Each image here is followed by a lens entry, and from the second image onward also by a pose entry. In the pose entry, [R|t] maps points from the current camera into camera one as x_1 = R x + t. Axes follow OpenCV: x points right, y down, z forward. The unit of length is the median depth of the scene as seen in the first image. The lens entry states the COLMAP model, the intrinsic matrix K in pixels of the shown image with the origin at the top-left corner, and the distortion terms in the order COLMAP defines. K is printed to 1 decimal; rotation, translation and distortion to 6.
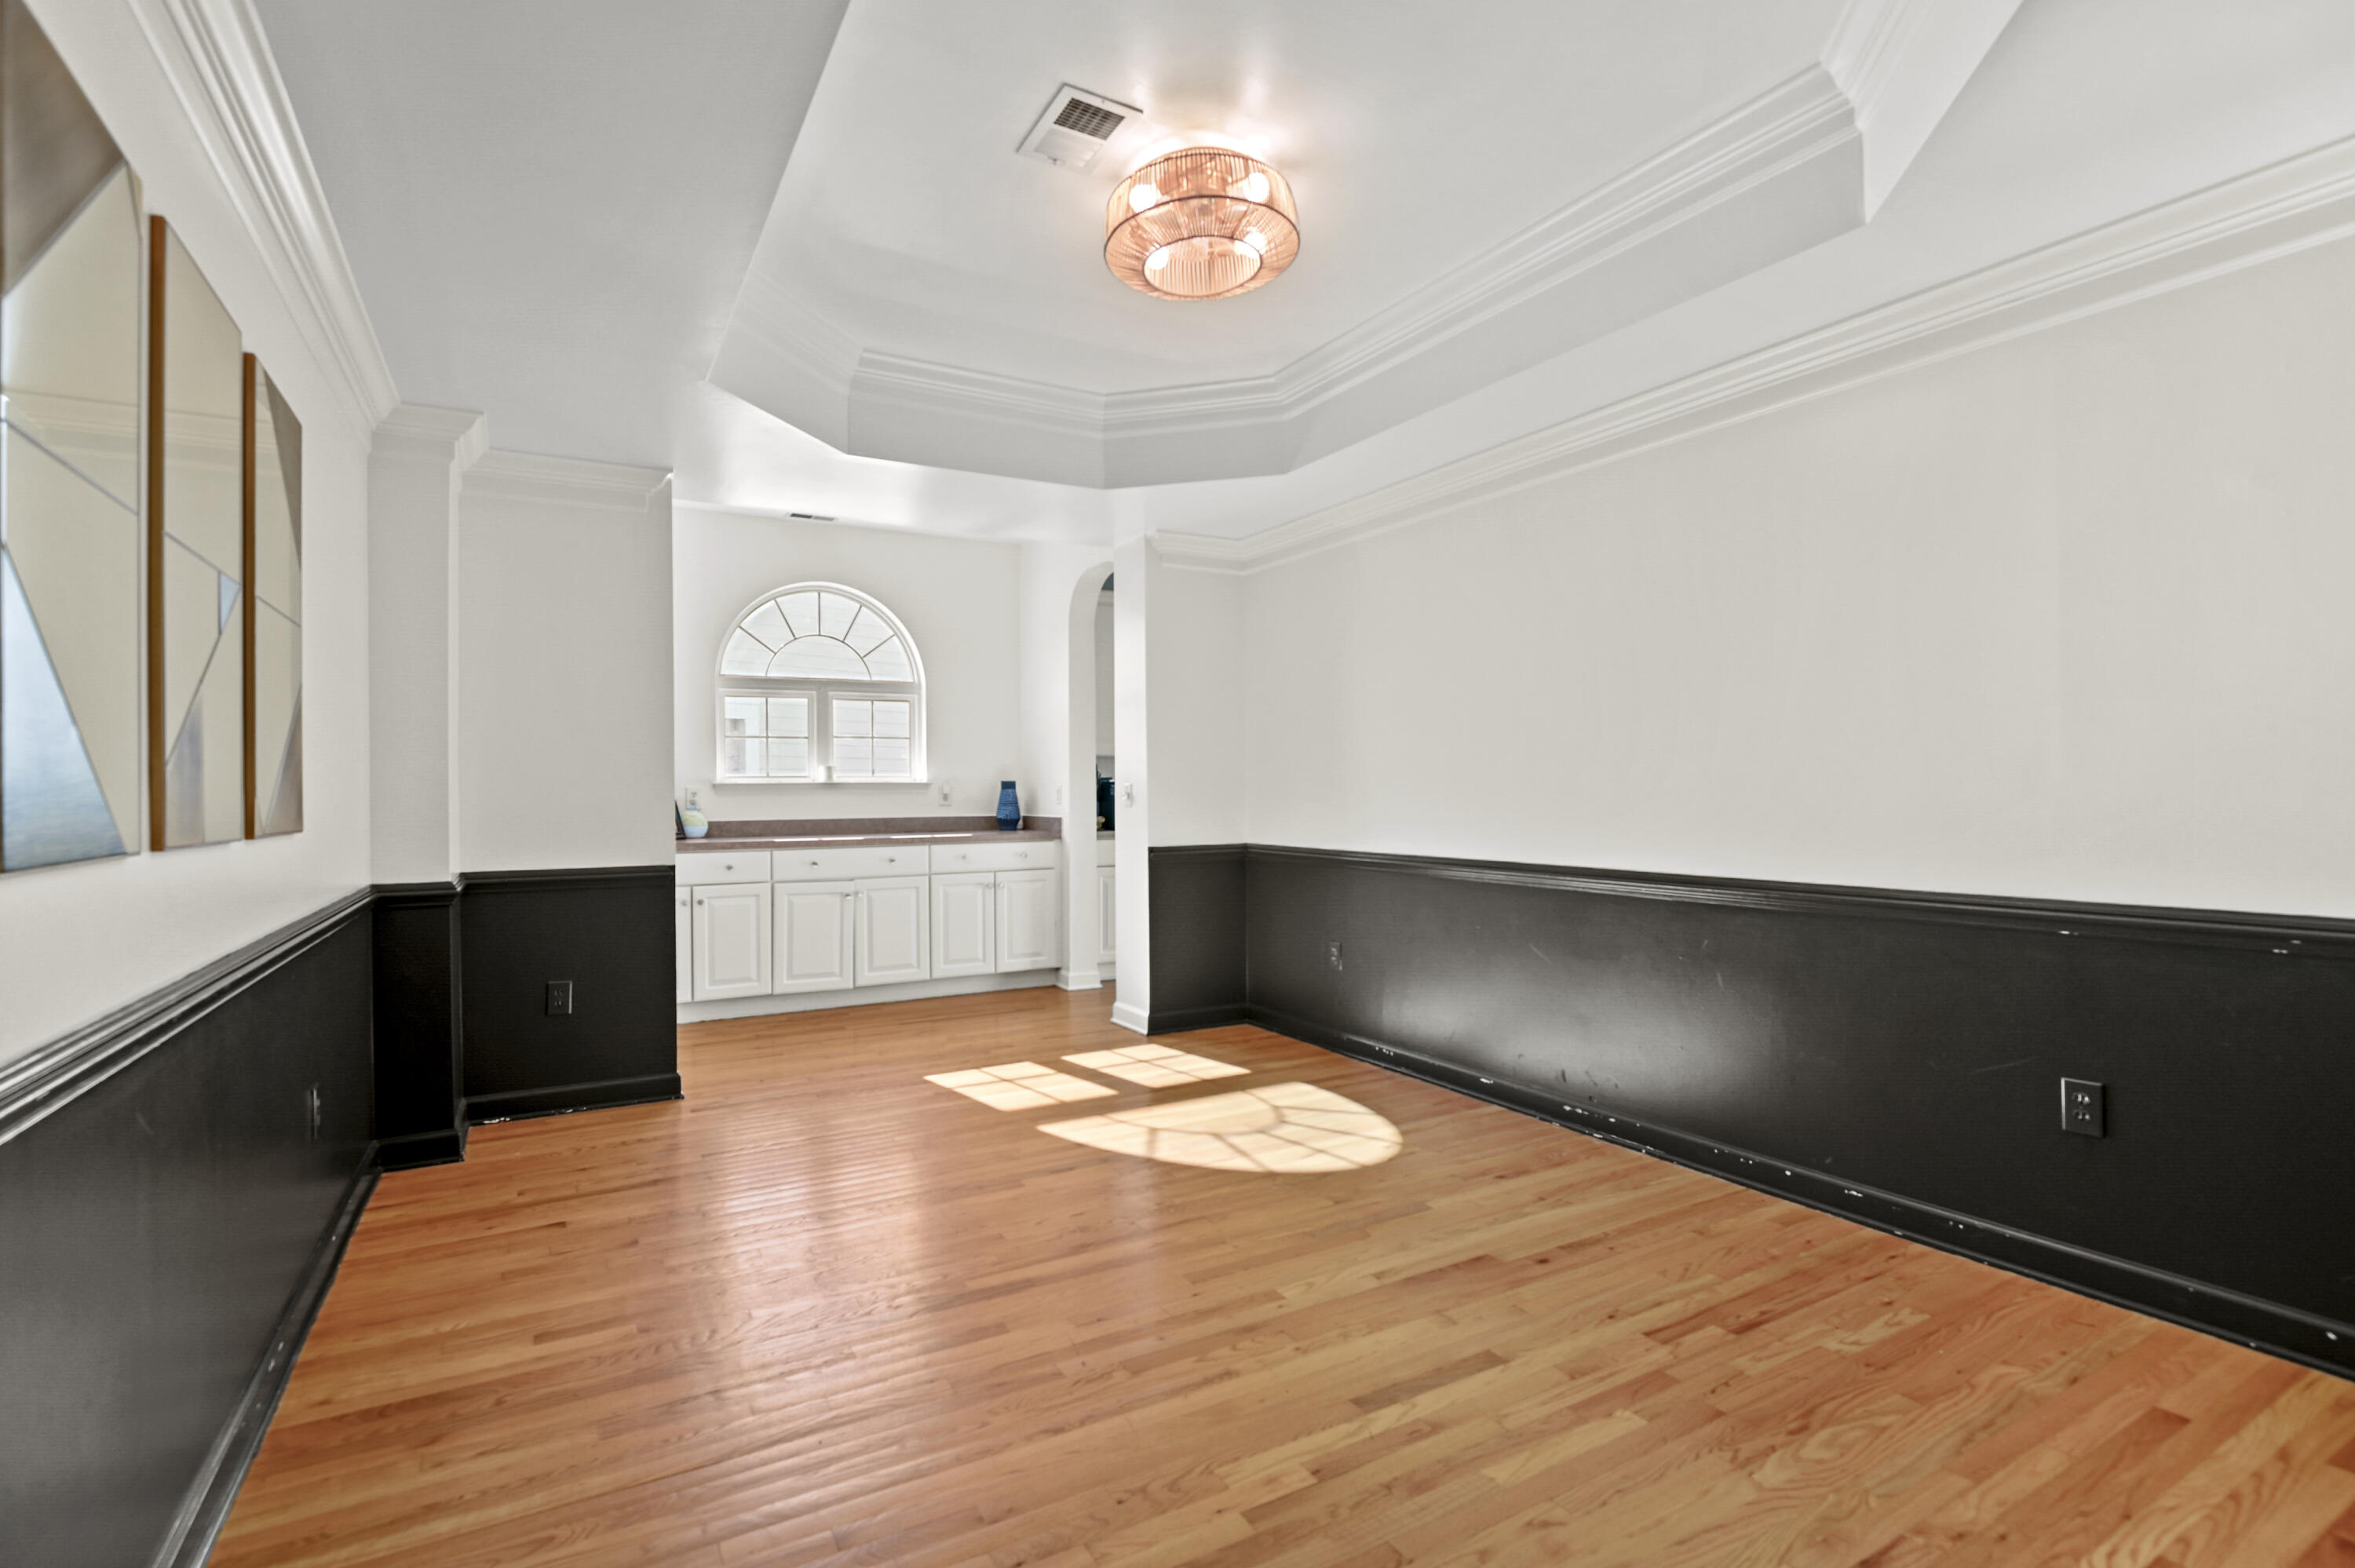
lens RADIAL K [[1115.5, 0, 1176.6], [0, 1115.5, 780.3], [0, 0, 1]] dist [-0.007615, -0.003473]
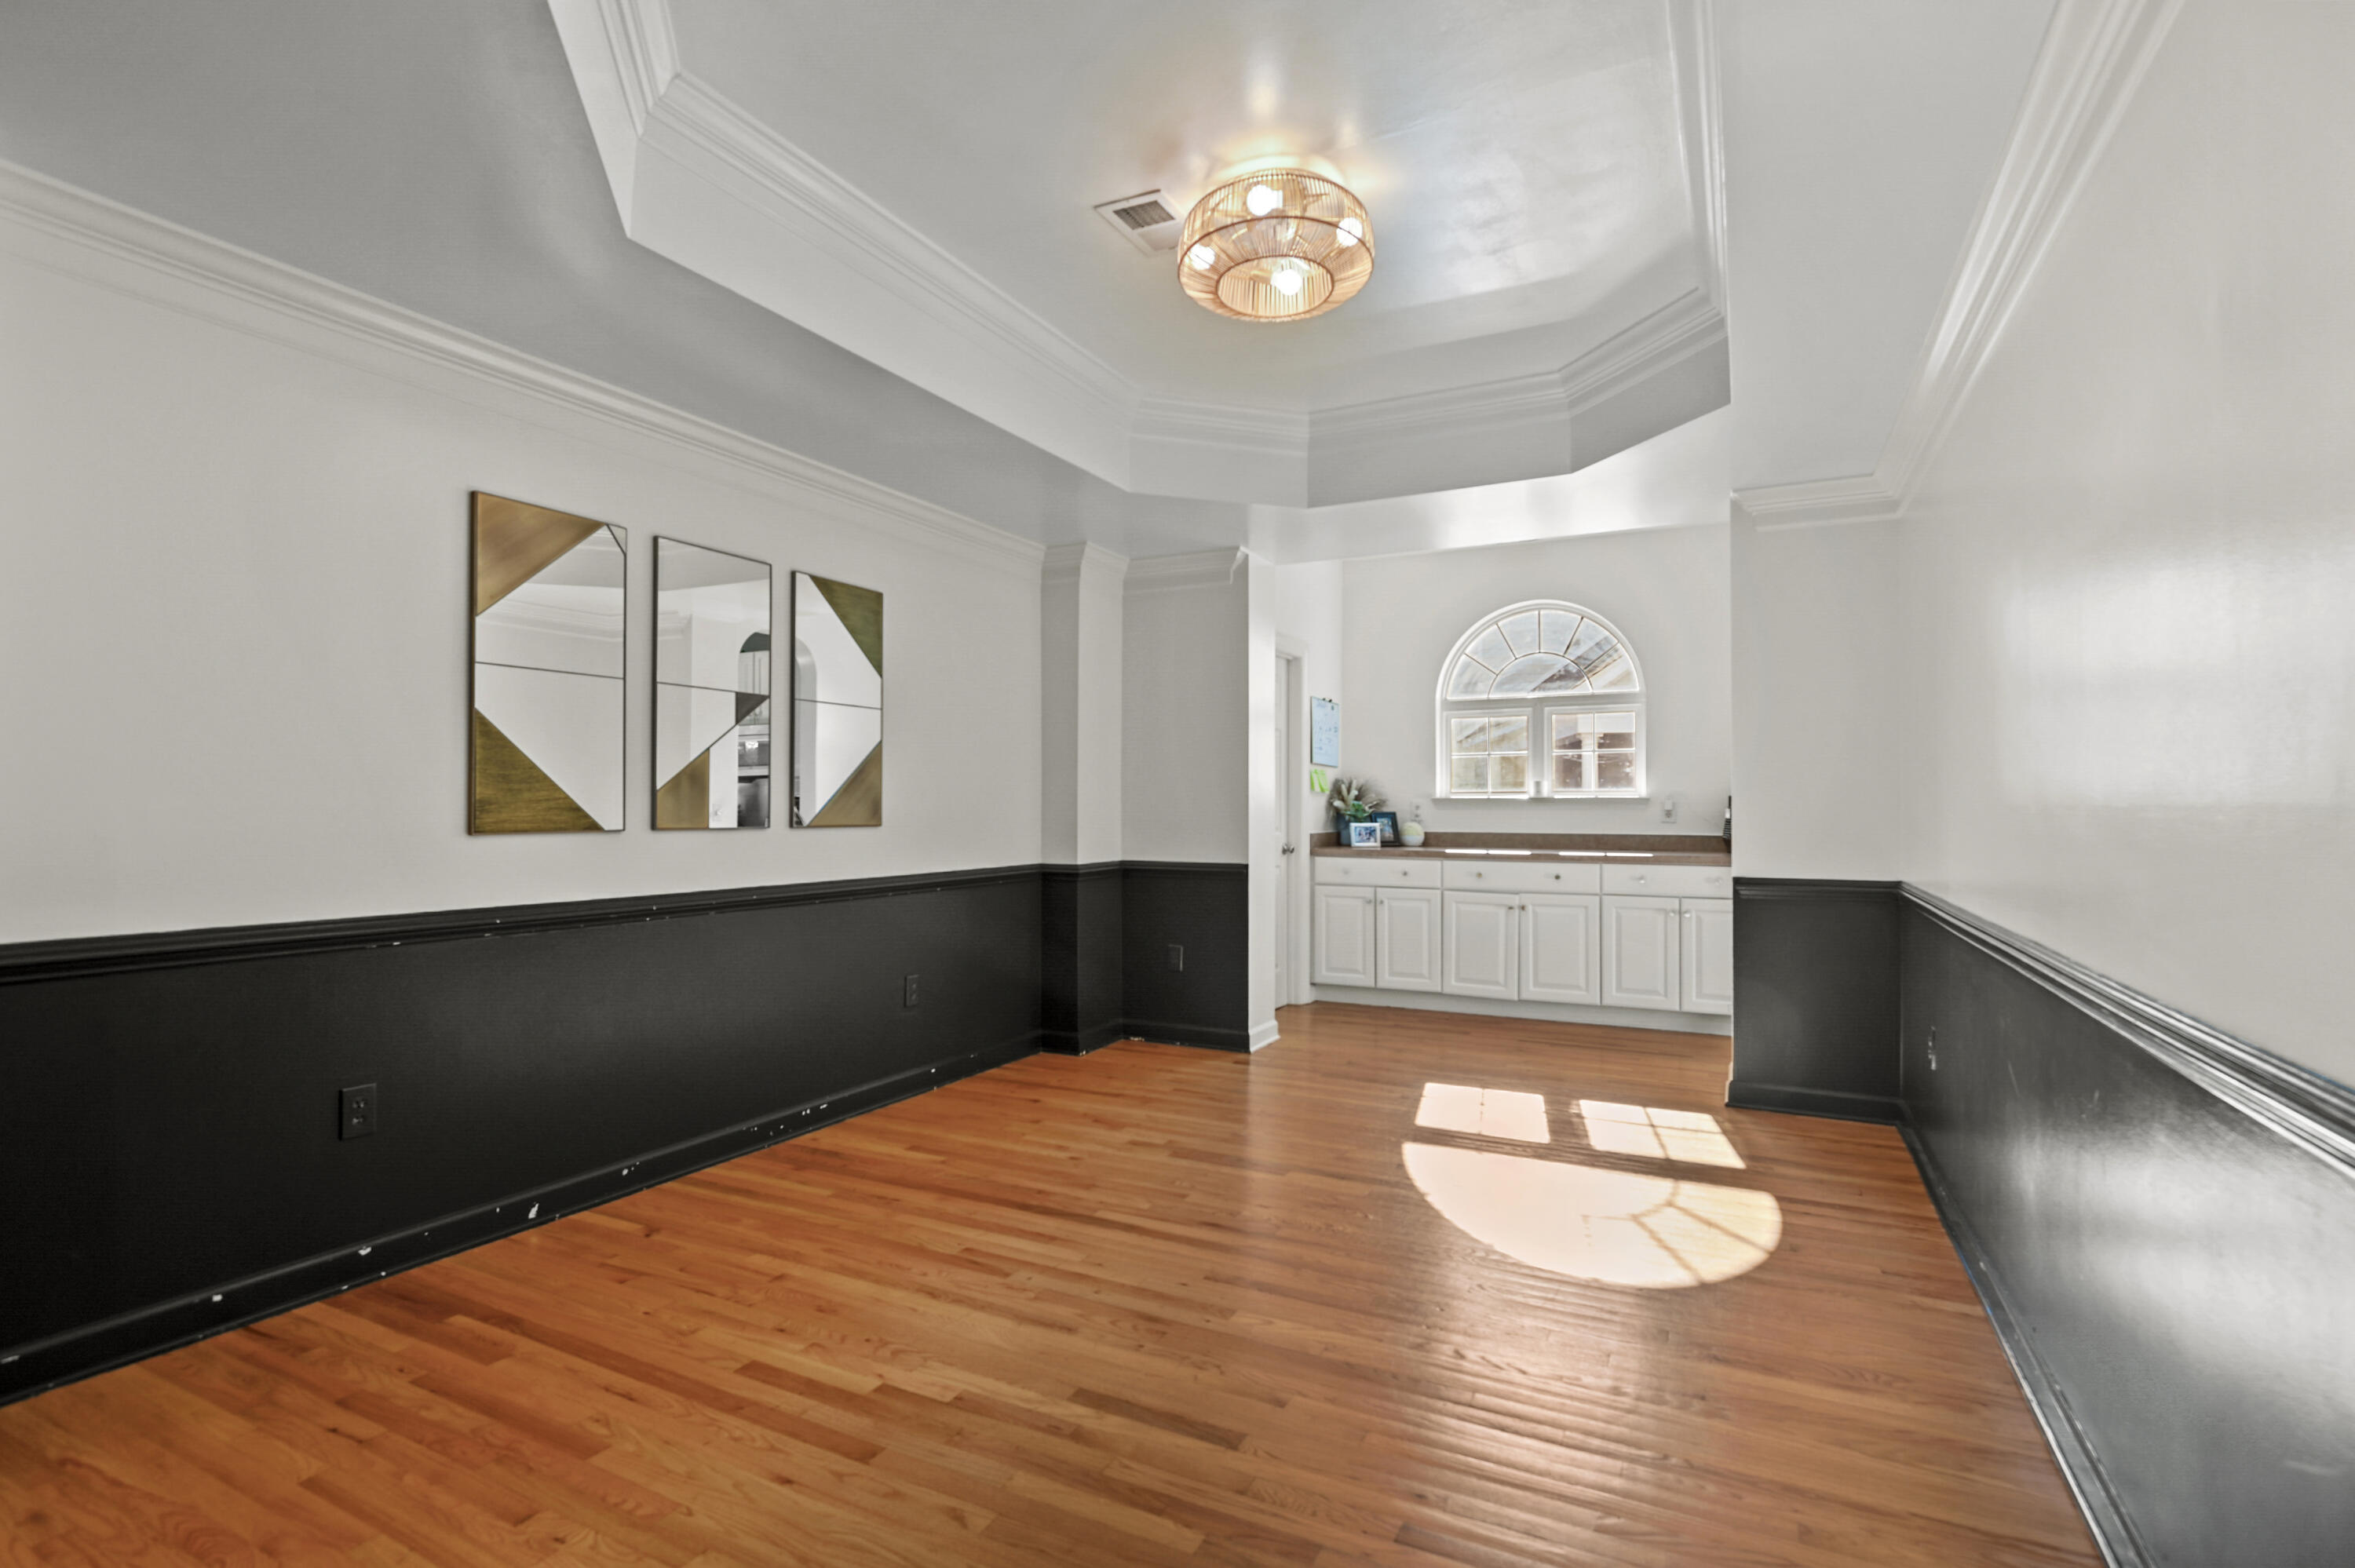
lens RADIAL K [[1115.5, 0, 1158.6], [0, 1115.5, 801.0], [0, 0, 1]] dist [-0.007615, -0.003473]
pose [[0.538784, 0.006747, -0.842417, 0.384723], [-0.000079, 0.999968, 0.007959, -0.002923], [0.842444, -0.004222, 0.538768, 0.176071]]
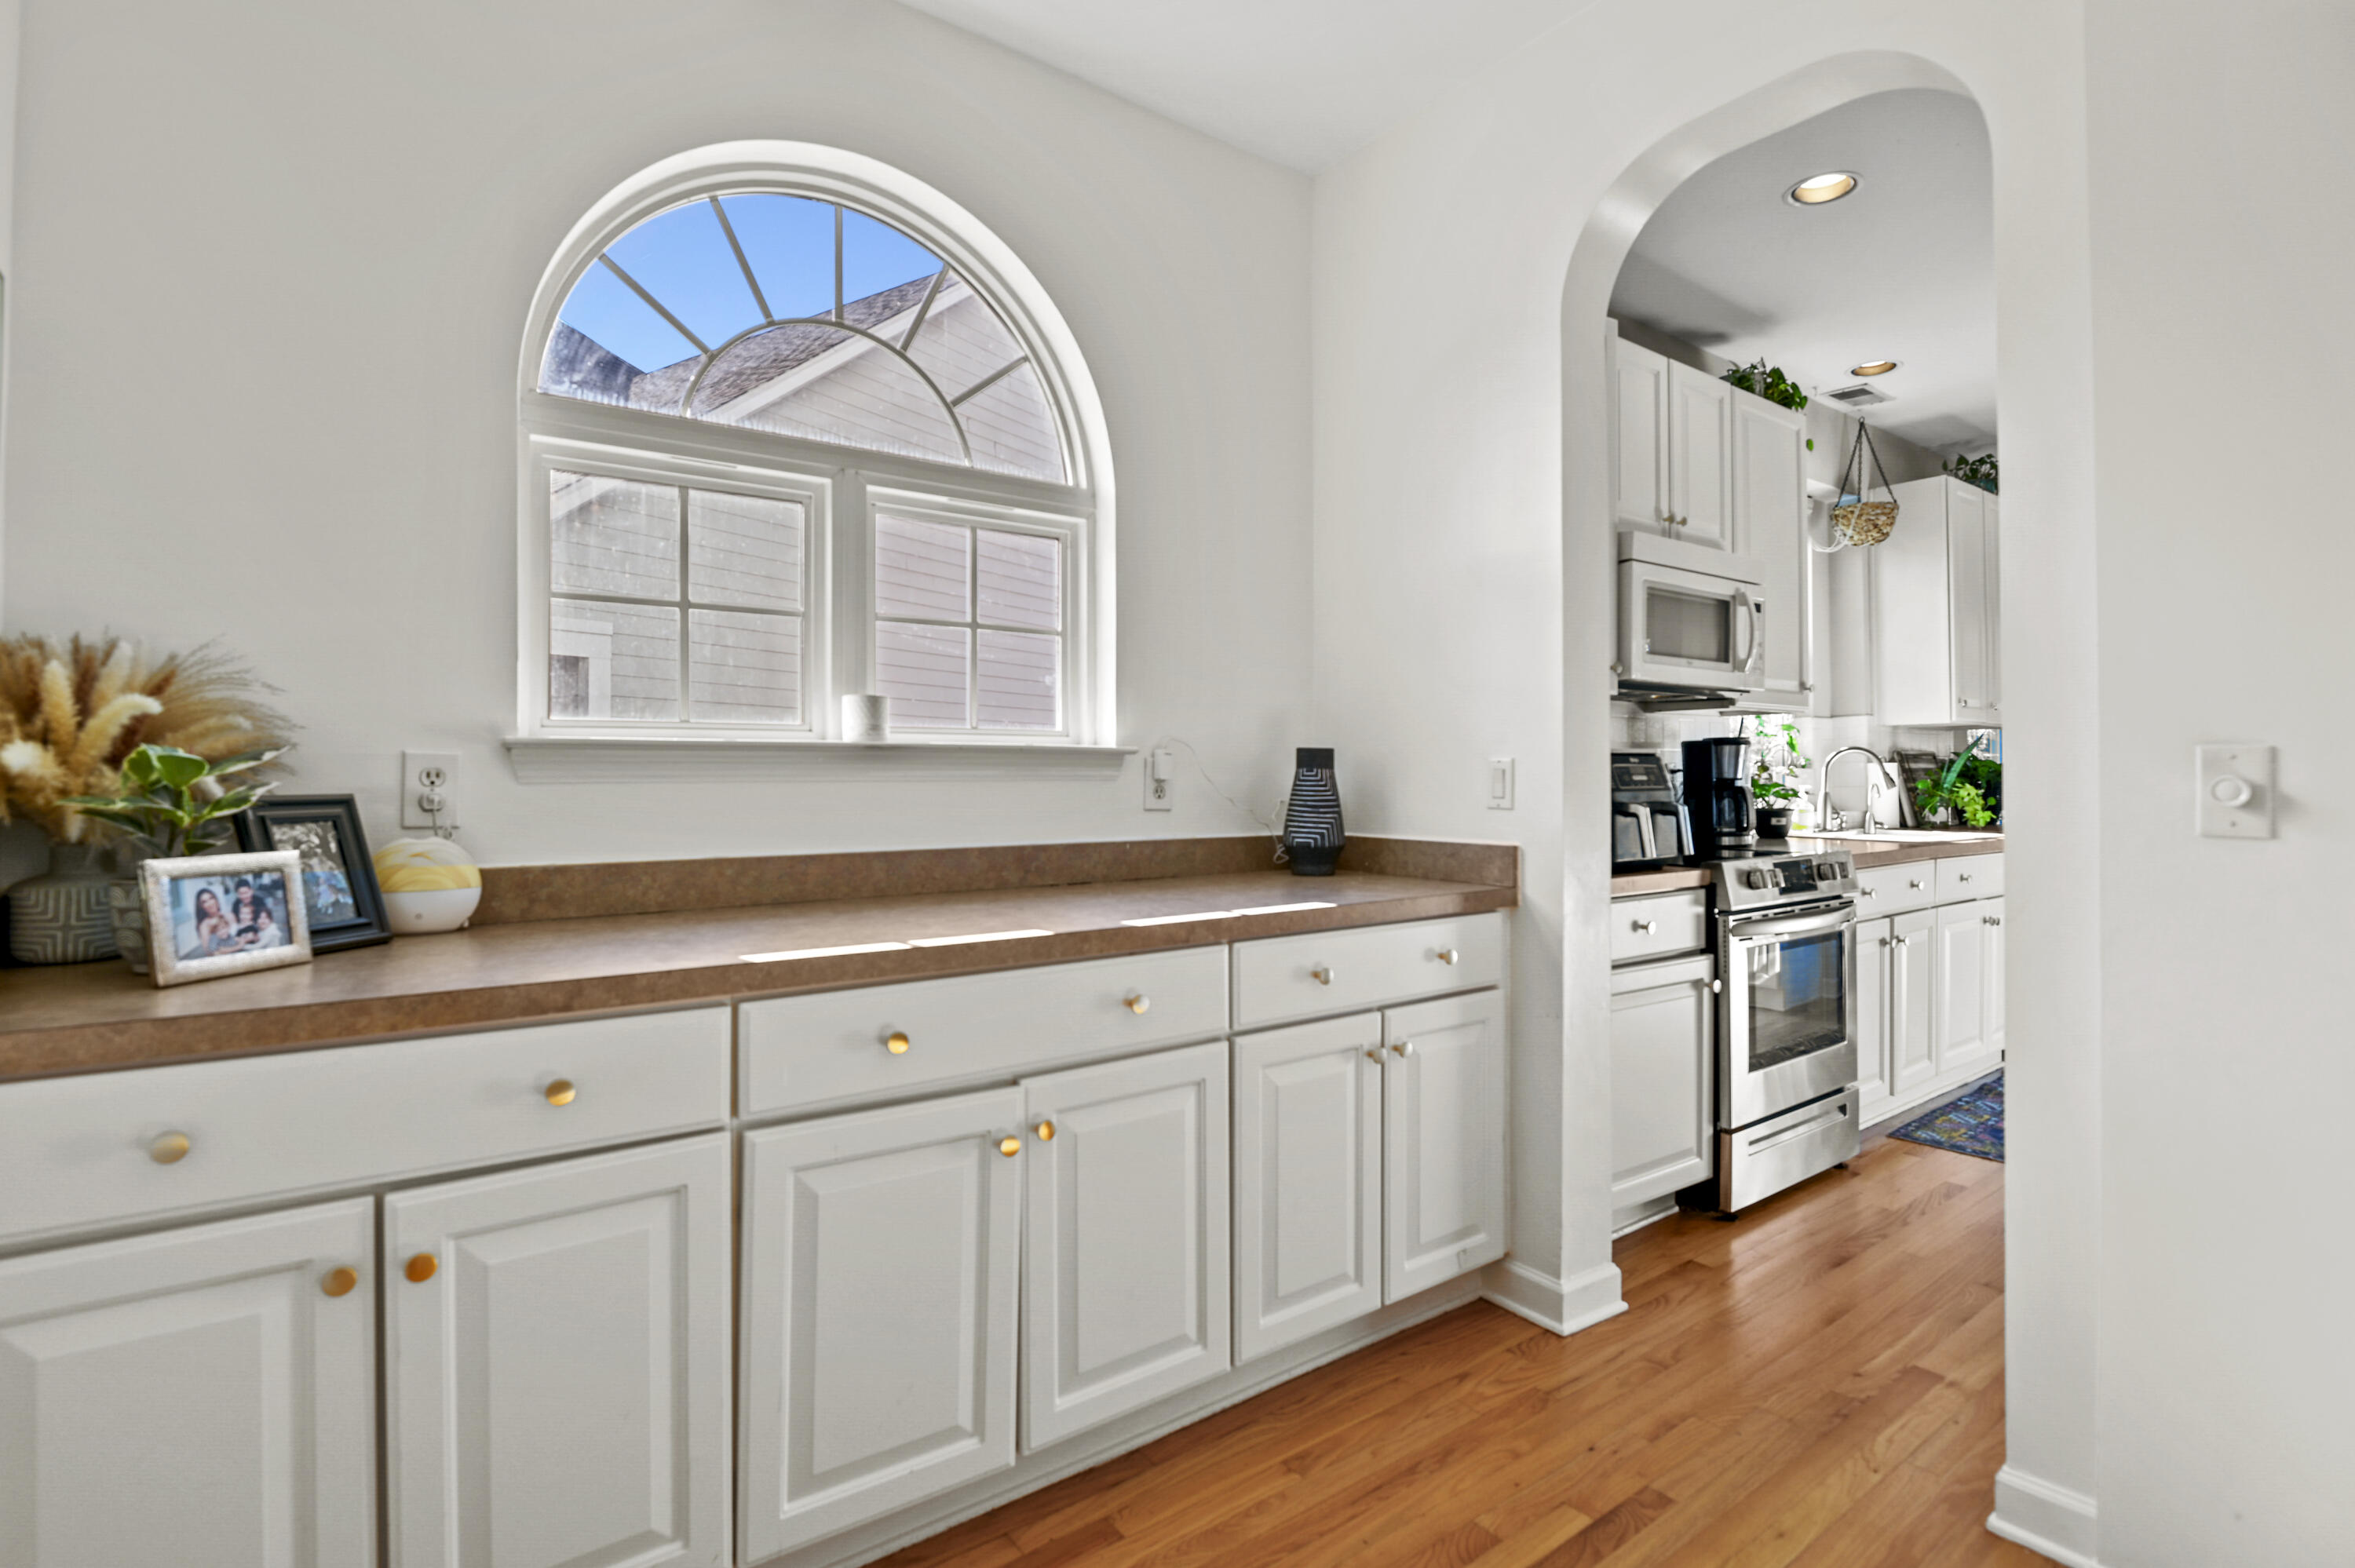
lens RADIAL K [[1115.5, 0, 1161.8], [0, 1115.5, 759.4], [0, 0, 1]] dist [-0.007615, -0.003473]
pose [[0.993367, 0.007593, 0.114737, -0.284938], [-0.006712, 0.999945, -0.008066, 0.009392], [-0.114792, 0.007242, 0.993363, 0.708259]]
